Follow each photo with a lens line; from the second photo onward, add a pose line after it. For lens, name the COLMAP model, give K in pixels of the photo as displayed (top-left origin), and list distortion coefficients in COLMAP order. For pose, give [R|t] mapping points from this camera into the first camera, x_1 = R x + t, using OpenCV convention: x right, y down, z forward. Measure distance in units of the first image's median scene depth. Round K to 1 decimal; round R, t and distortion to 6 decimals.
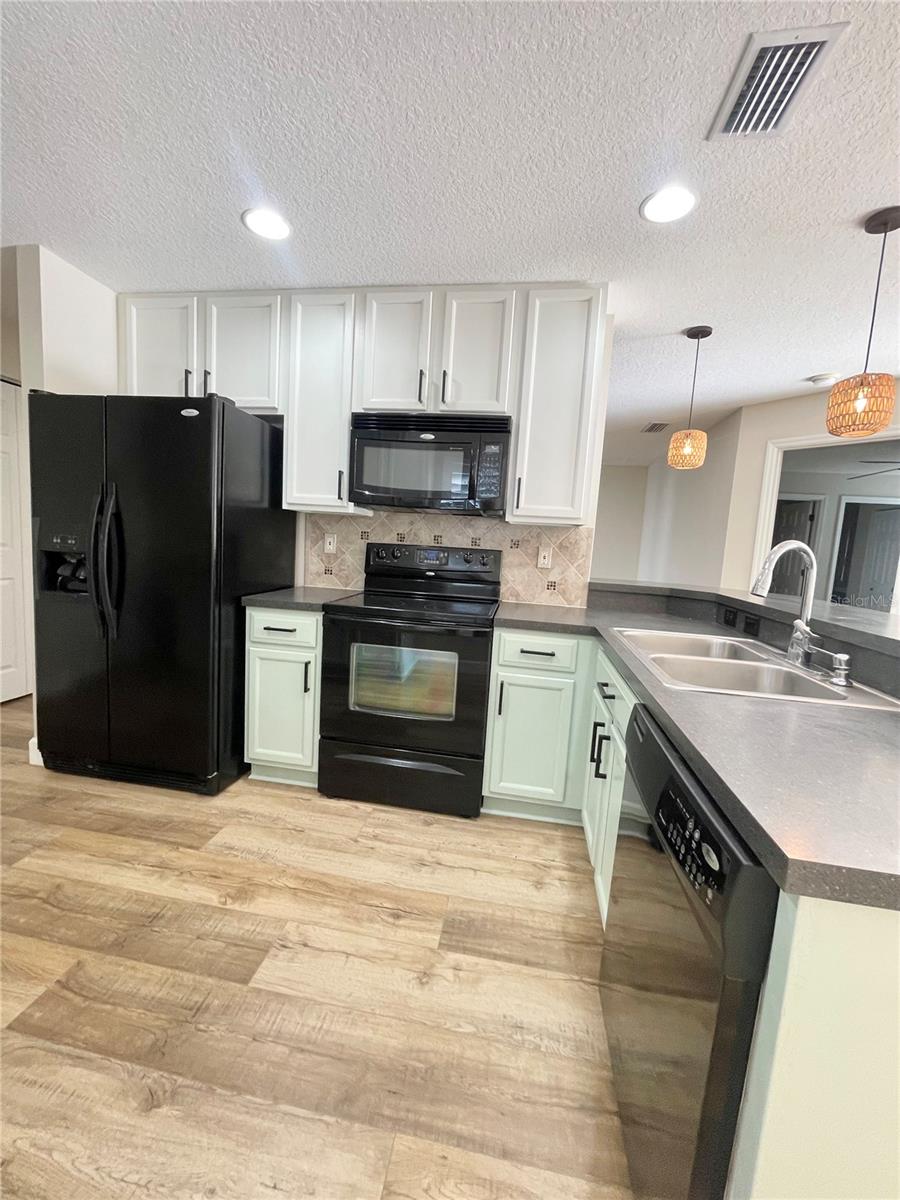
lens RADIAL K [[480.8, 0, 445.5], [0, 480.8, 594.8], [0, 0, 1]] dist [0.000848, -0.000300]
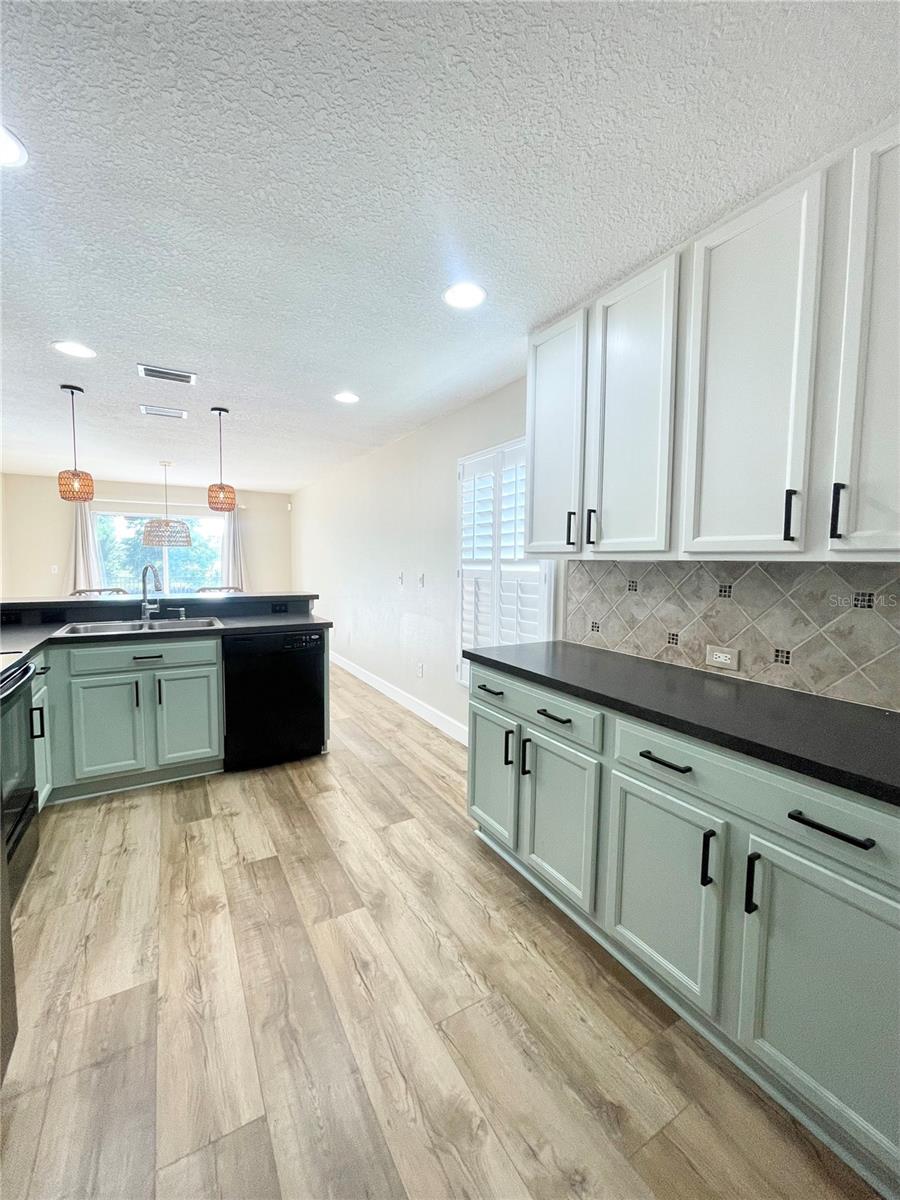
lens RADIAL K [[480.8, 0, 449.9], [0, 480.8, 598.2], [0, 0, 1]] dist [0.000848, -0.000300]
pose [[-0.645743, -0.122277, 0.753700, -1.604928], [0.031618, 0.981965, 0.186399, -0.290511], [-0.762900, 0.144197, -0.630231, 1.209926]]
